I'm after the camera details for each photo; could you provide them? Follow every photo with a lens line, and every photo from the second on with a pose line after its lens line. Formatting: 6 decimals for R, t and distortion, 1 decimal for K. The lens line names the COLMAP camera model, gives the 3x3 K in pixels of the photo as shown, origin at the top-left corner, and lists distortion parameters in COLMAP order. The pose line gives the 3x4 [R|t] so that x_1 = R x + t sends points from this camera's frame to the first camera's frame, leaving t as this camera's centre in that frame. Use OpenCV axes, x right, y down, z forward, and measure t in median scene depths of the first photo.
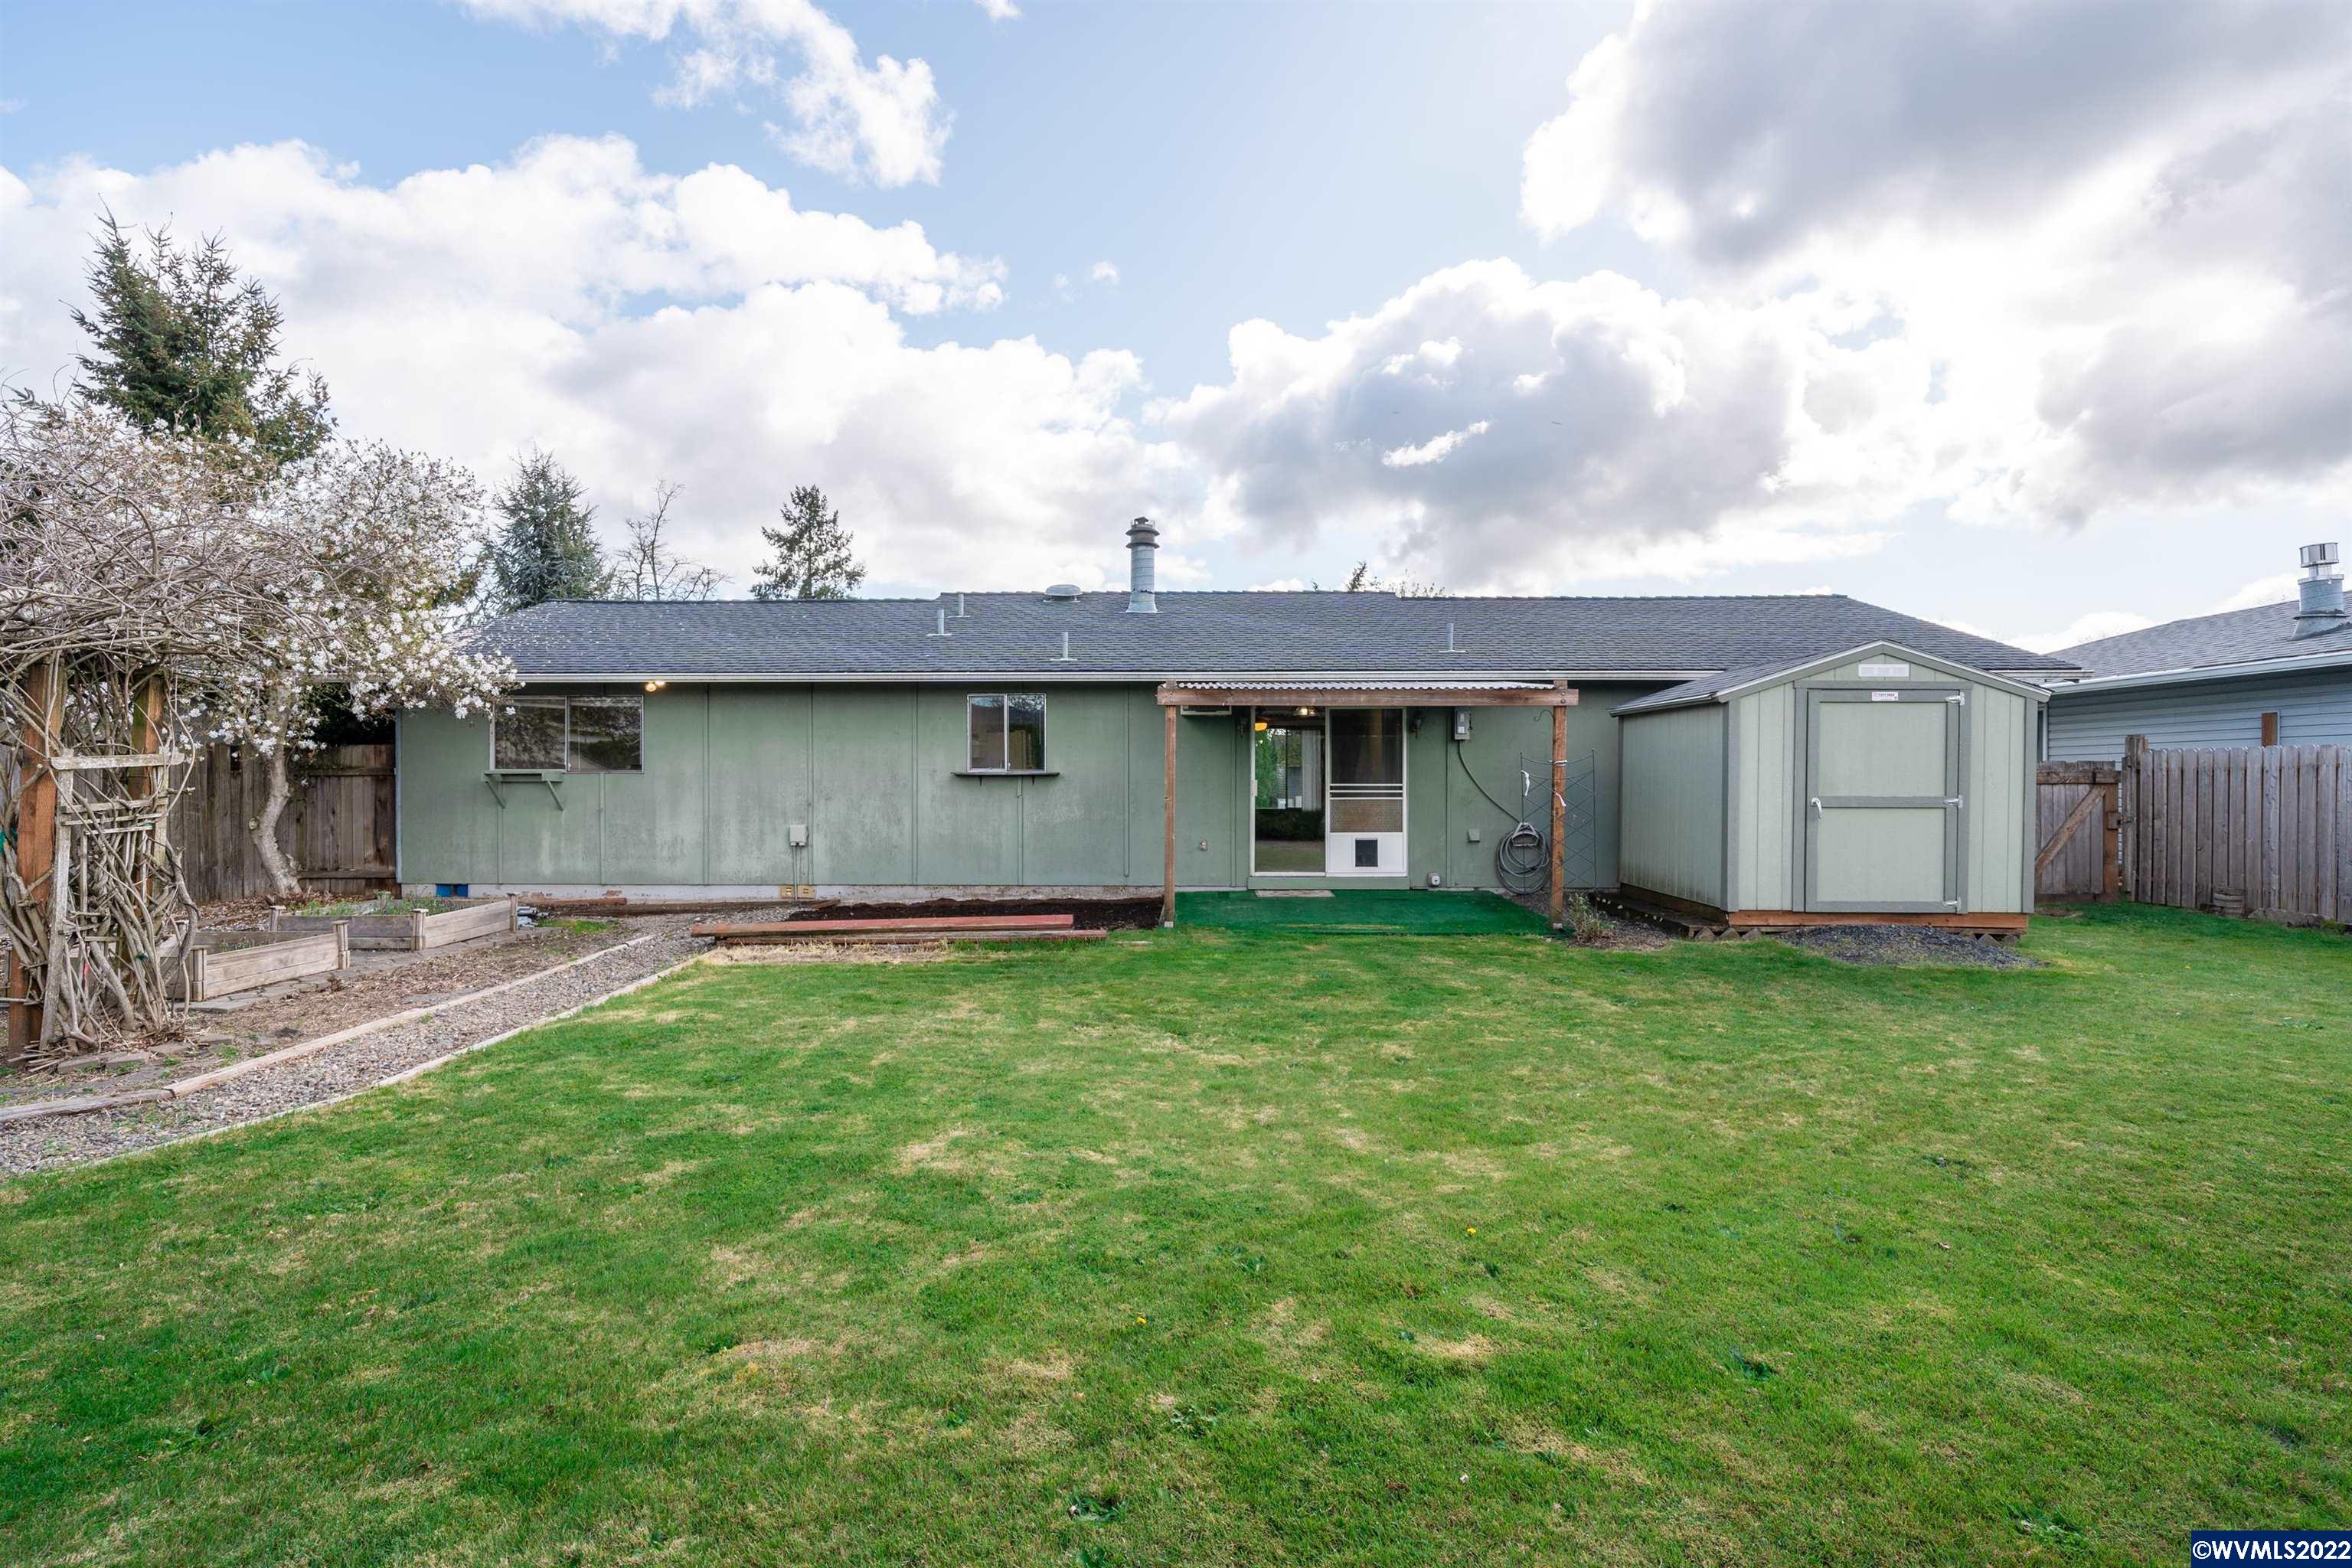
lens RADIAL K [[1133.5, 0, 1184.6], [0, 1133.5, 746.1], [0, 0, 1]] dist [0.000270, -0.000081]
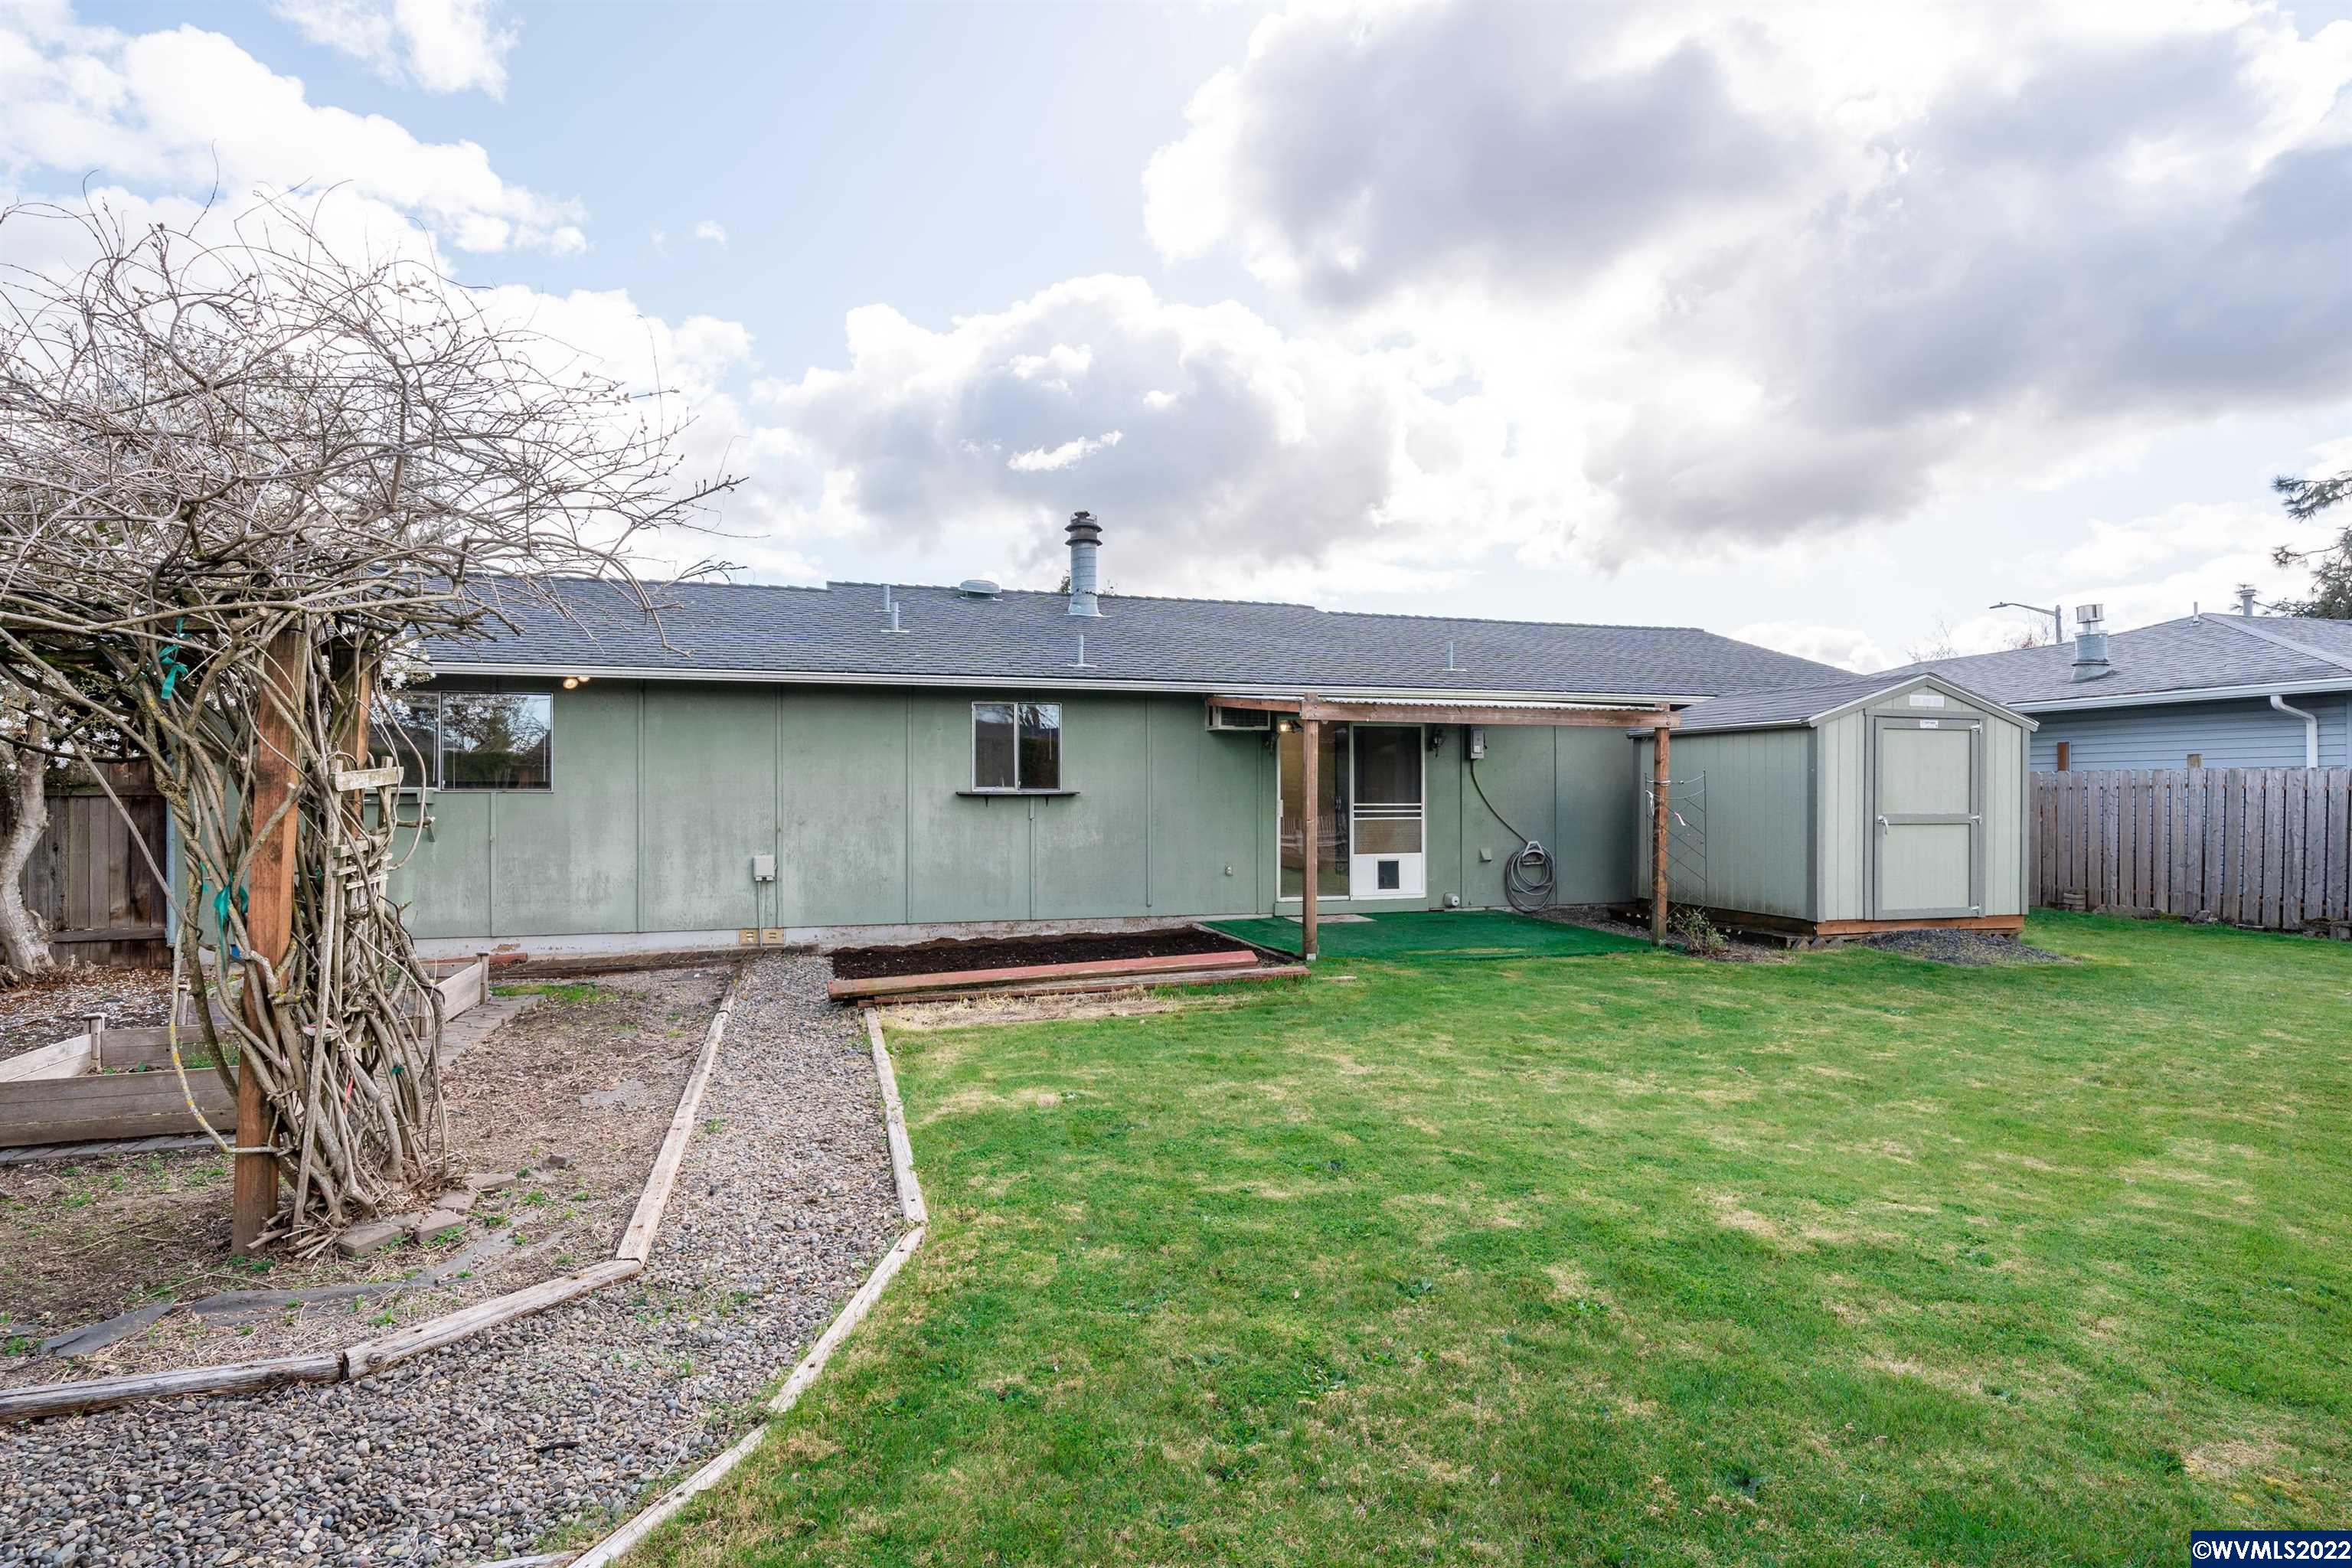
lens RADIAL K [[1187.0, 0, 1179.9], [0, 1187.0, 736.5], [0, 0, 1]] dist [-0.000049, 0.000342]
pose [[0.951102, 0.014192, 0.308550, -0.326391], [-0.007481, 0.999709, -0.022923, 0.000453], [-0.308785, 0.019493, 0.950932, 0.084718]]
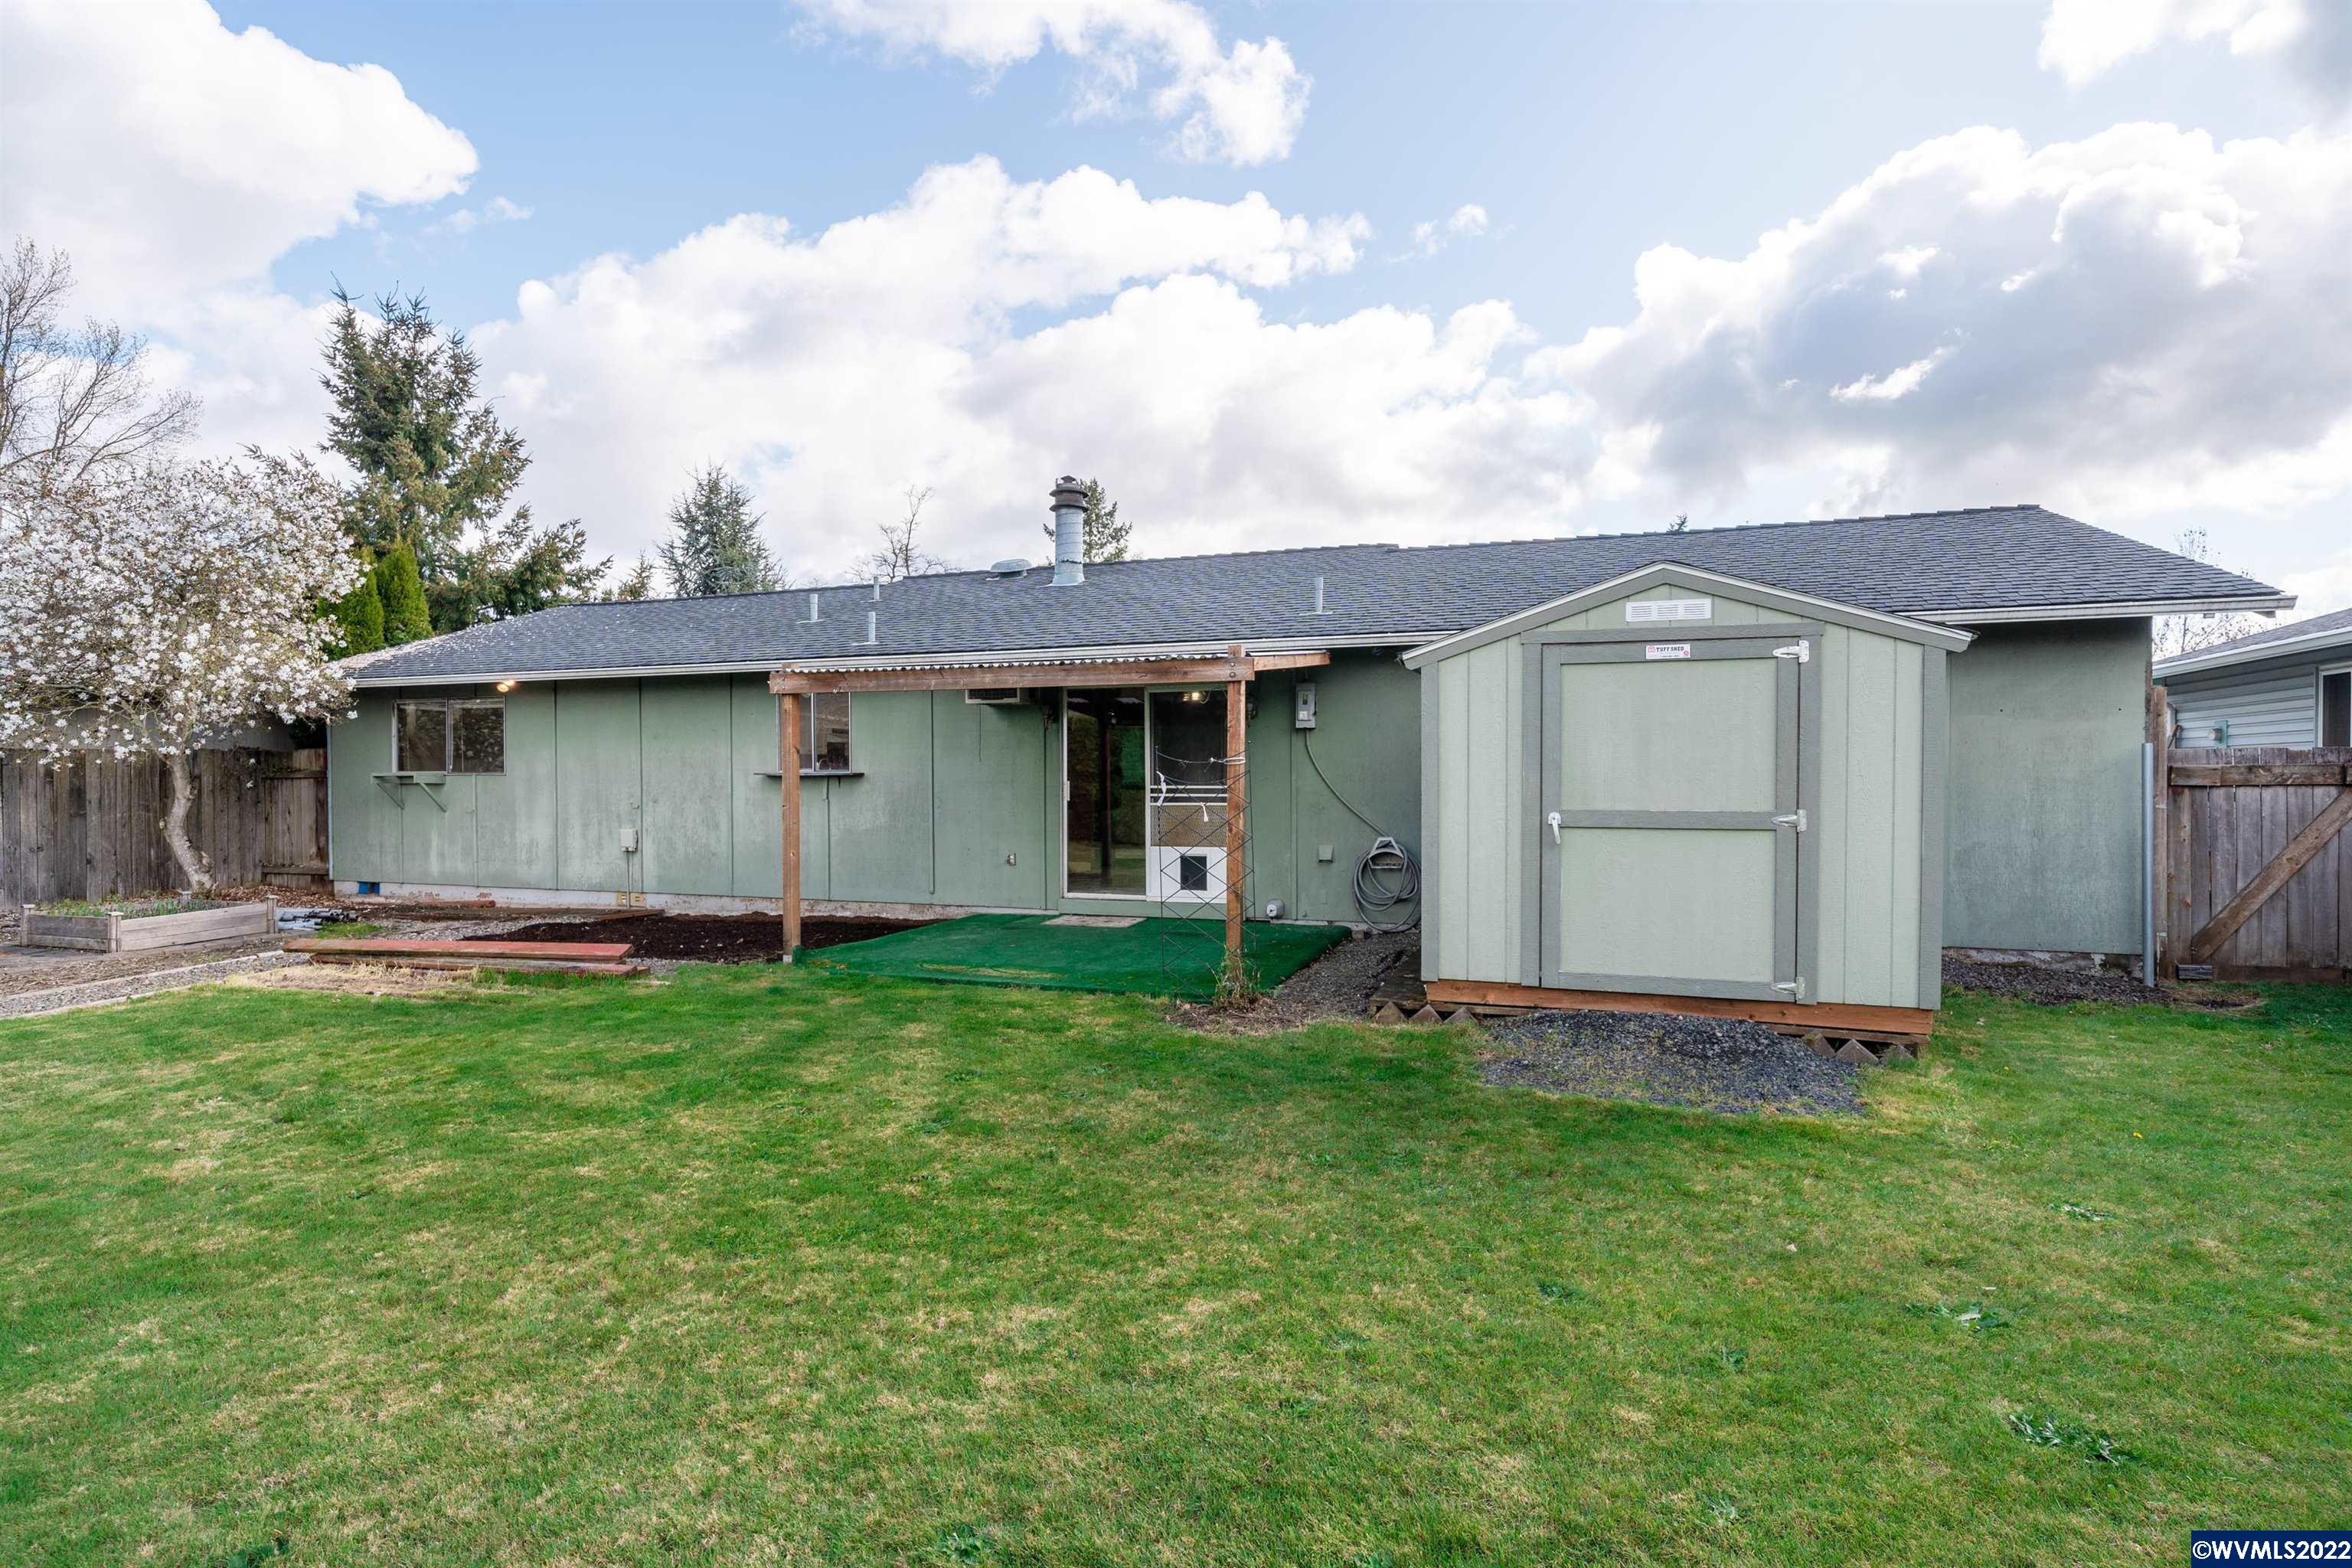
lens RADIAL K [[1187.0, 0, 1179.9], [0, 1187.0, 736.5], [0, 0, 1]] dist [-0.000049, 0.000342]
pose [[0.948243, -0.013397, -0.317262, 0.416913], [0.013565, 0.999907, -0.001680, 0.000408], [0.317255, -0.002711, 0.948337, 0.210714]]
